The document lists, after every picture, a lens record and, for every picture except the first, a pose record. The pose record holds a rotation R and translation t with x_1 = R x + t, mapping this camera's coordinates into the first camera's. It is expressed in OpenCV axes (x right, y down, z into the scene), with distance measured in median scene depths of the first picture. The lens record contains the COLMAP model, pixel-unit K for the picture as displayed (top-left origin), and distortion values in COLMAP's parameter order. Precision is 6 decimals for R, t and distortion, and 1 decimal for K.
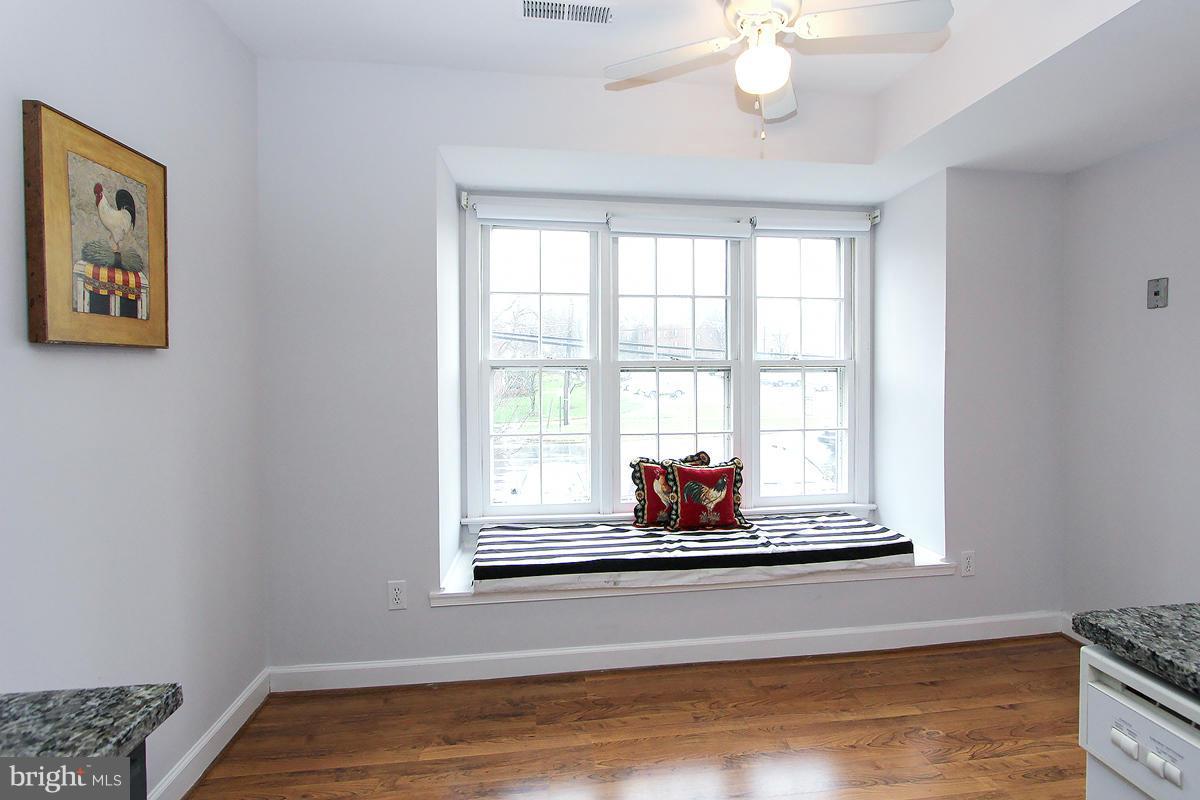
lens RADIAL K [[596.4, 0, 632.8], [0, 596.4, 375.4], [0, 0, 1]] dist [-0.002036, -0.000298]
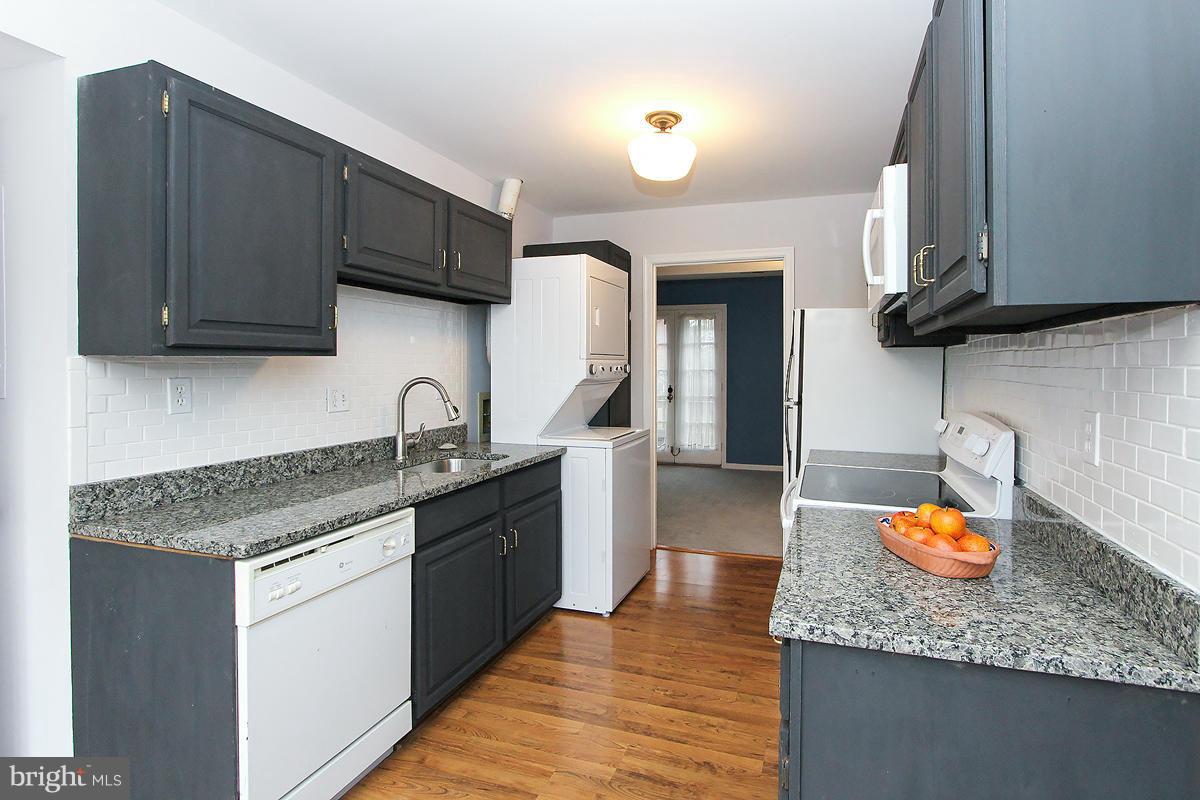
lens RADIAL K [[596.4, 0, 632.8], [0, 596.4, 375.4], [0, 0, 1]] dist [-0.002036, -0.000298]
pose [[-0.893007, -0.005863, 0.450005, -1.202961], [0.005452, 0.999701, 0.023845, -0.117639], [-0.450010, 0.023747, -0.892708, 2.630509]]
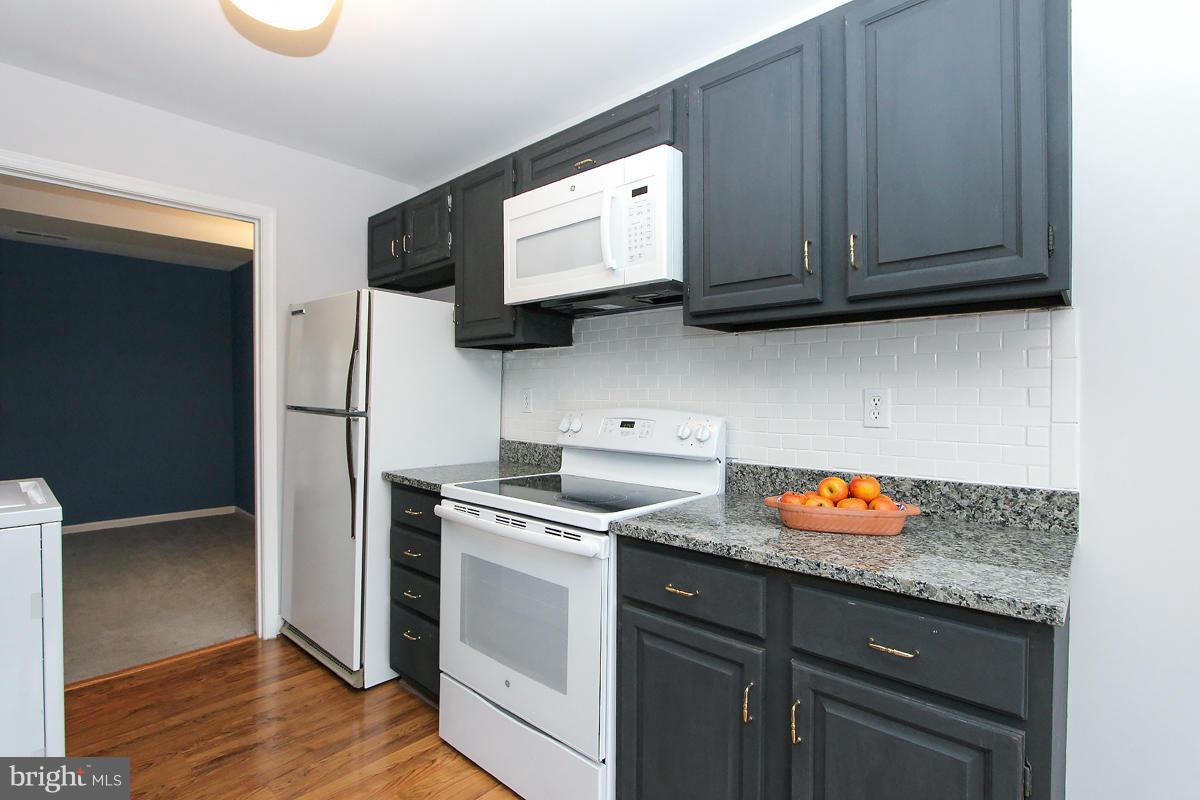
lens RADIAL K [[576.0, 0, 600.0], [0, 576.0, 400.0], [0, 0, 1]] dist [-0.001929, -0.000288]
pose [[-0.772276, 0.007181, -0.635246, 0.846918], [-0.008198, 0.999740, 0.021268, 0.056533], [0.635234, 0.021633, -0.772017, 1.426531]]
